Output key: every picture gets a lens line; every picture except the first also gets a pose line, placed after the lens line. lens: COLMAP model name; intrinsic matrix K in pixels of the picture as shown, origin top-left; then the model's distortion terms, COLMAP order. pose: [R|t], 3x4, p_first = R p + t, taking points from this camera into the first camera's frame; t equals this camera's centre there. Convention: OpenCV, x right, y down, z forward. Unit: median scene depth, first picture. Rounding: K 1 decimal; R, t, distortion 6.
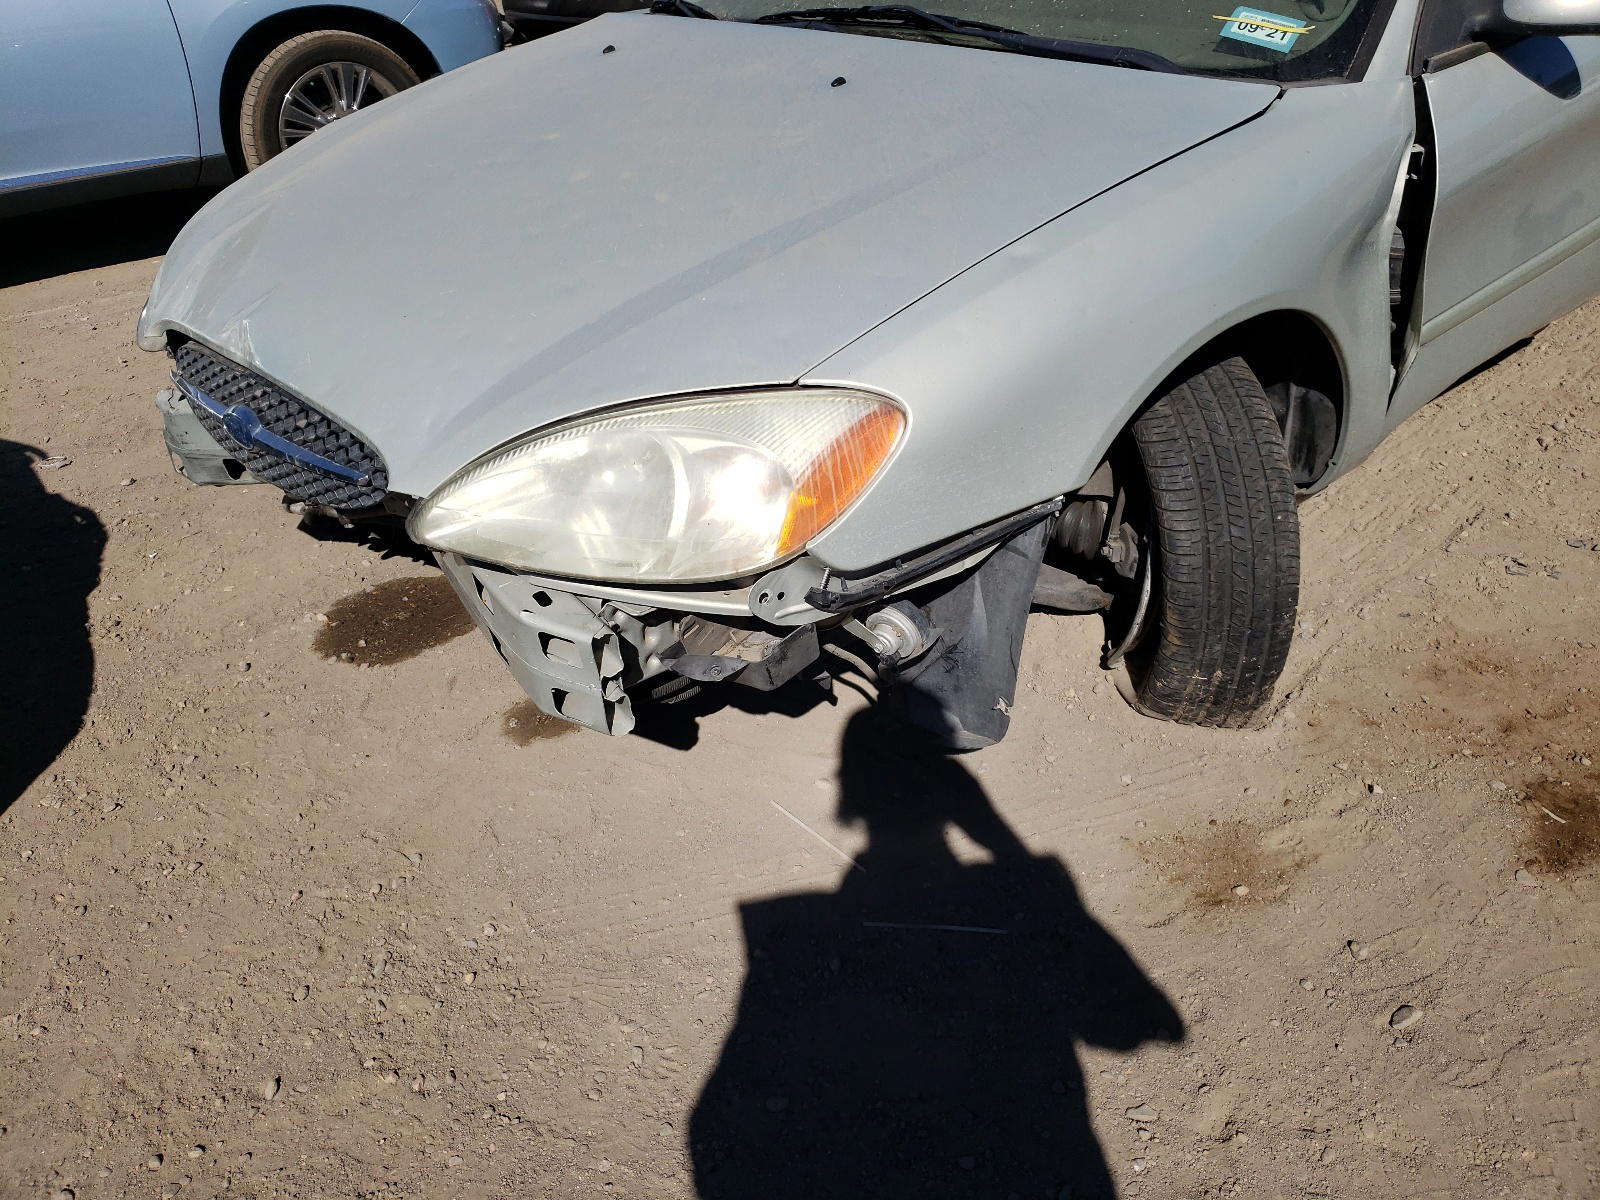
lens RADIAL K [[1286.8, 0, 851.4], [0, 1286.8, 598.4], [0, 0, 1]] dist [0.068175, -0.082902]
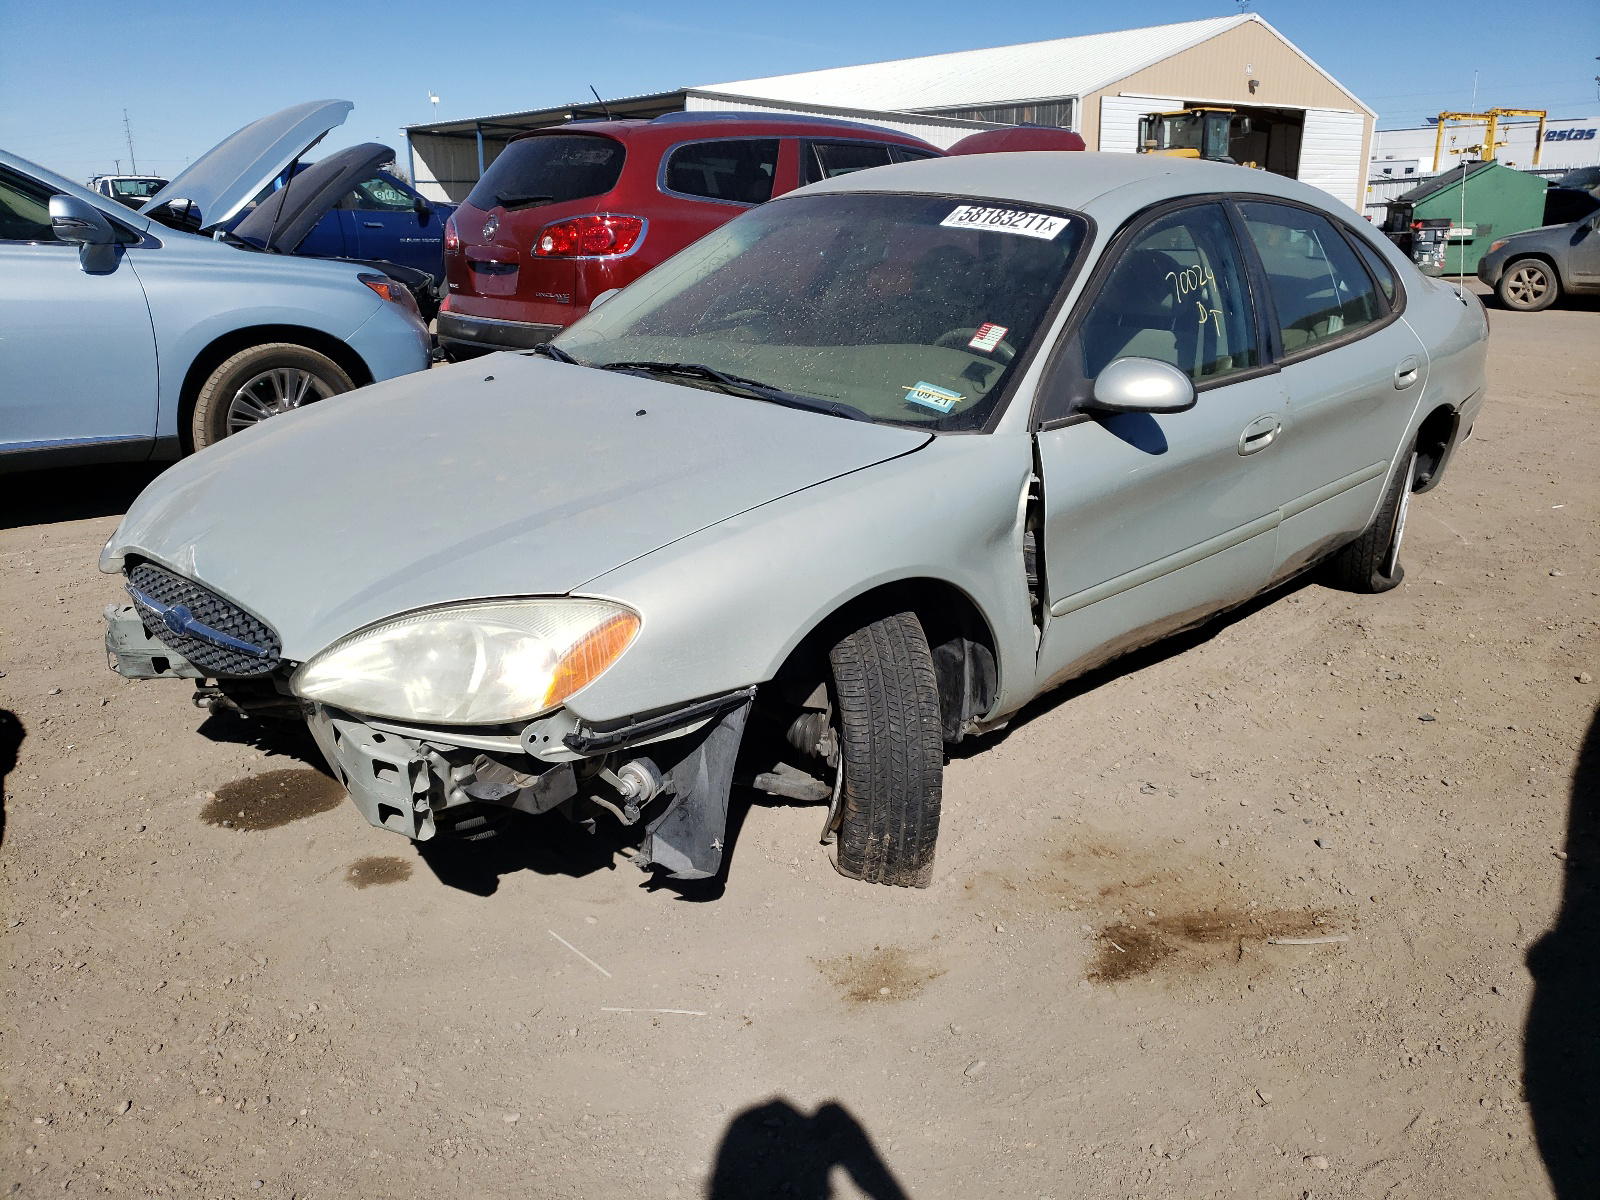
lens RADIAL K [[1211.6, 0, 800.0], [0, 1211.6, 600.0], [0, 0, 1]] dist [0.033717, 0.006006]
pose [[0.997227, 0.052767, 0.052471, 0.115261], [-0.039798, 0.973983, -0.223099, 0.106625], [-0.062878, 0.220392, 0.973383, -0.295609]]
